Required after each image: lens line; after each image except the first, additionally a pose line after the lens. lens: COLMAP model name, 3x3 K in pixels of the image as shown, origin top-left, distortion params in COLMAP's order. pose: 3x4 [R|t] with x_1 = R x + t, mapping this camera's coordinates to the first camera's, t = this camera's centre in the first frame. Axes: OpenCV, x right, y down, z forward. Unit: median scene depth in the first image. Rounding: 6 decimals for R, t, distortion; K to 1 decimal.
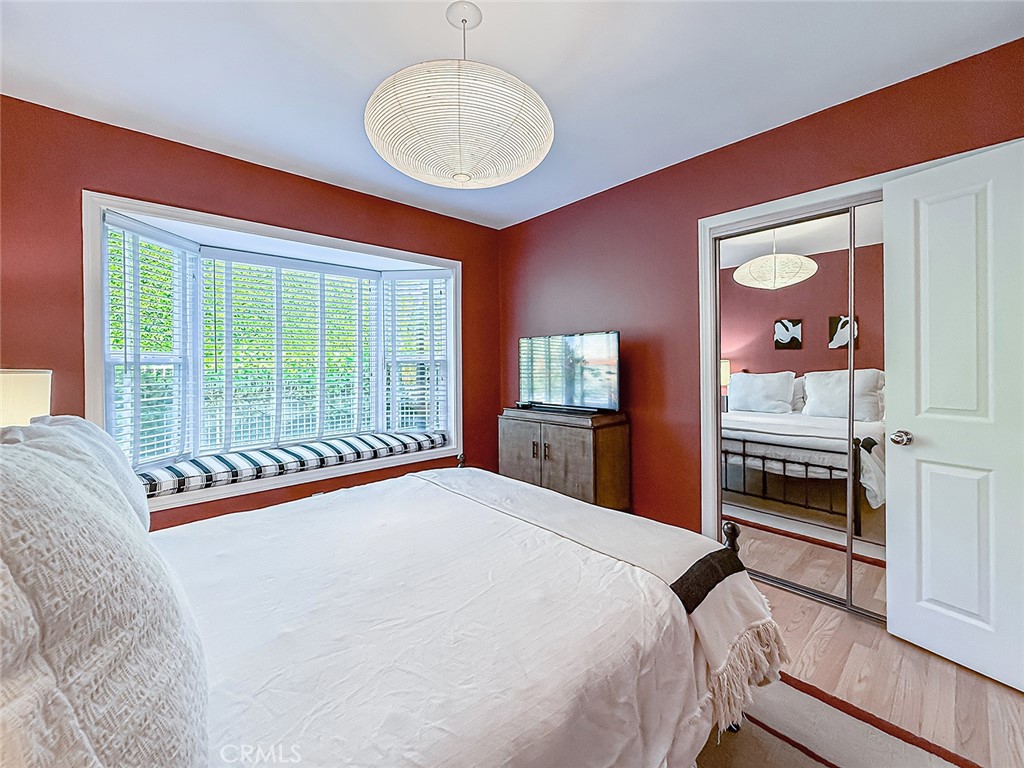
lens RADIAL K [[419.8, 0, 513.4], [0, 419.8, 375.0], [0, 0, 1]] dist [0.000406, -0.001013]
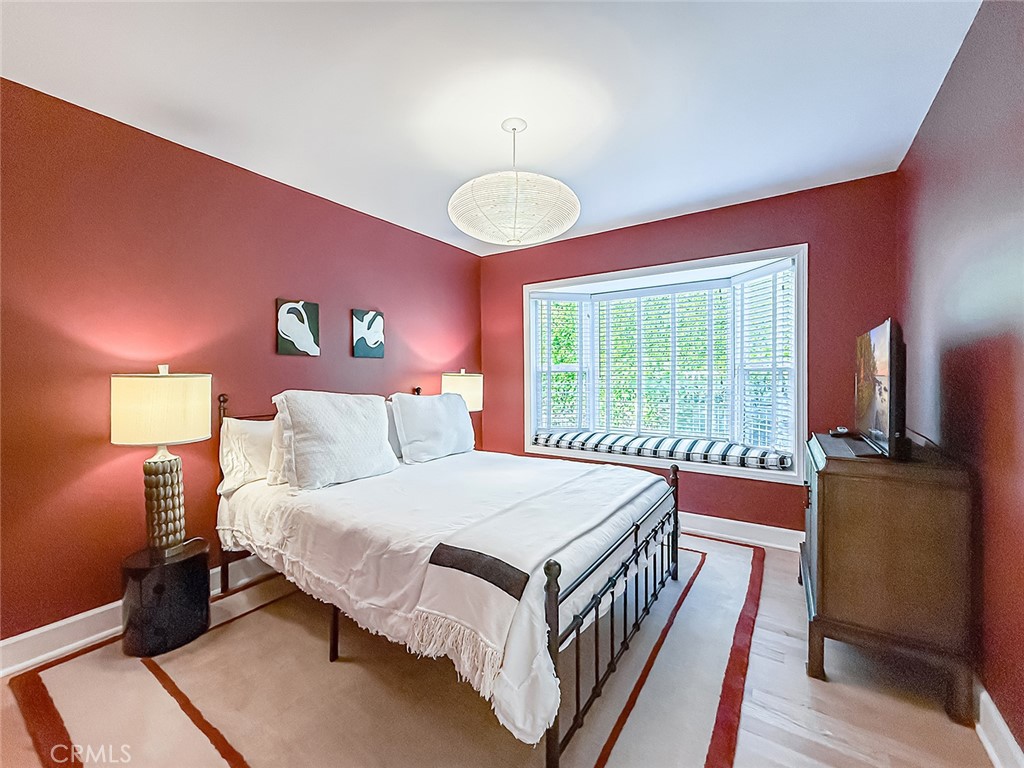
lens RADIAL K [[419.8, 0, 512.5], [0, 419.8, 378.6], [0, 0, 1]] dist [0.000406, -0.001013]
pose [[0.233445, 0.013811, -0.972272, 0.637648], [-0.025582, 0.999640, 0.008057, -0.007363], [0.972033, 0.022992, 0.233714, 0.341474]]
